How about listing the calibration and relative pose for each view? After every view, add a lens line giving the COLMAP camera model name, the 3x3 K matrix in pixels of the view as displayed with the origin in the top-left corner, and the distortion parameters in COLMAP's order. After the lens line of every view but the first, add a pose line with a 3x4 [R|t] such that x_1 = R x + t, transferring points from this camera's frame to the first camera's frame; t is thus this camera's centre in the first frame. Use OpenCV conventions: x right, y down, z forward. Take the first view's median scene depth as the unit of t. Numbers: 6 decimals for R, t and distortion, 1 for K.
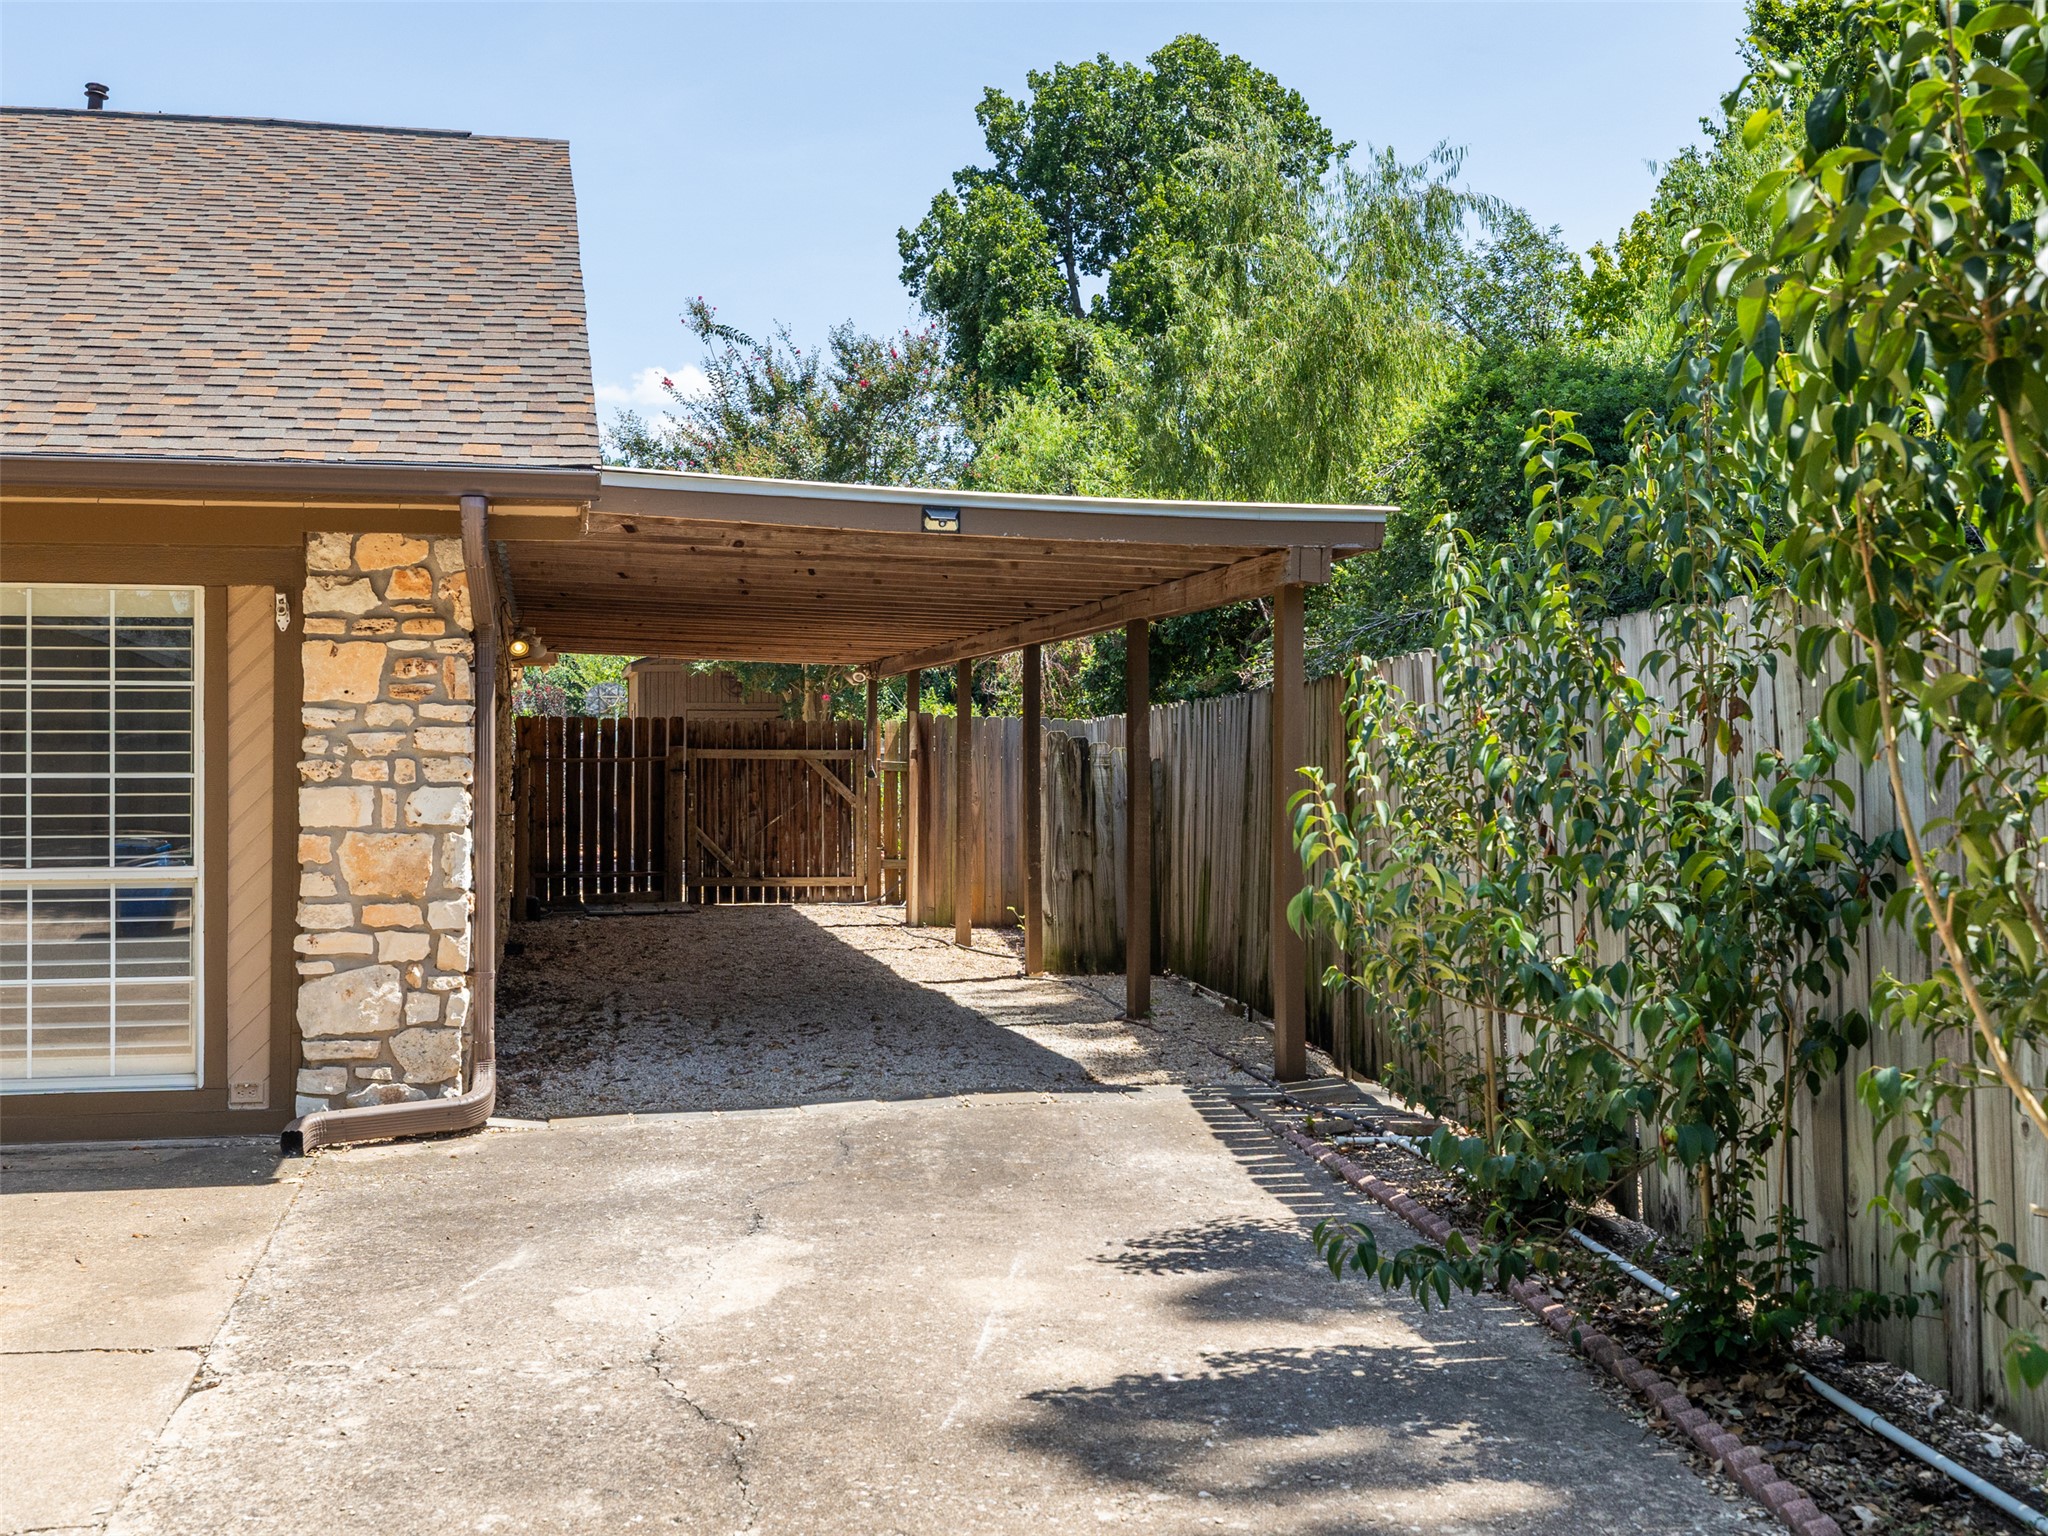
lens RADIAL K [[2329.0, 0, 1024.0], [0, 2329.0, 768.0], [0, 0, 1]] dist [0.001785, 0.039978]
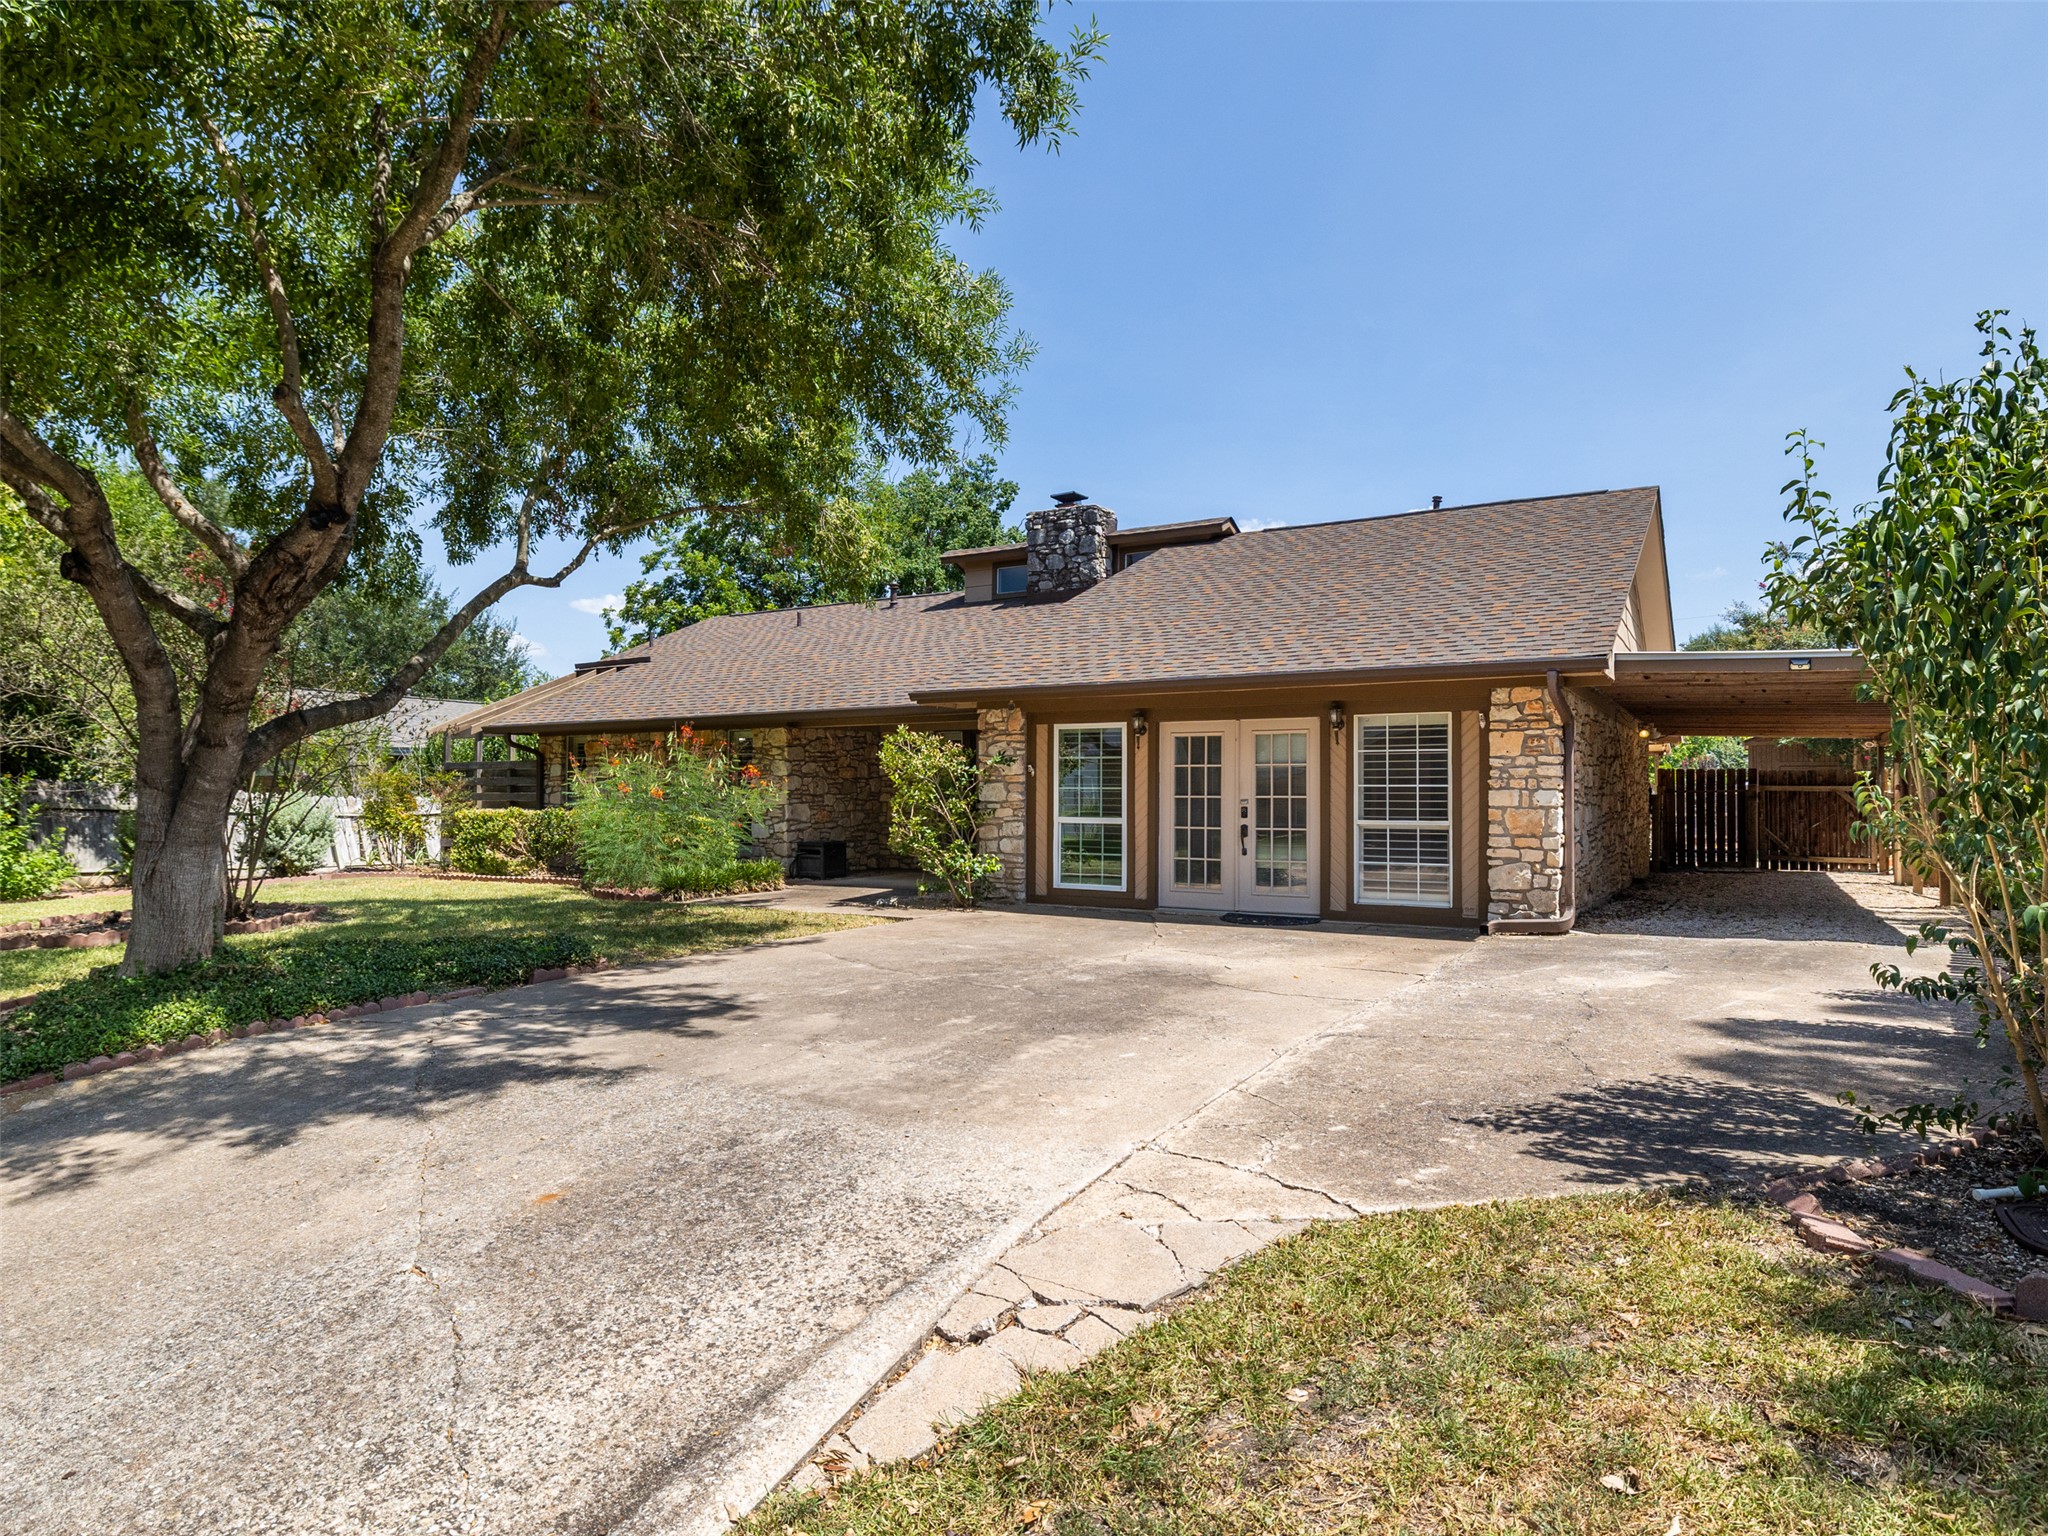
lens RADIAL K [[1190.3, 0, 1024.0], [0, 1190.3, 768.0], [0, 0, 1]] dist [-0.005686, 0.002197]
pose [[0.739735, -0.013132, -0.672770, 0.179297], [-0.006663, 0.999618, -0.026838, 0.022010], [0.672865, 0.024336, 0.739365, -0.281862]]
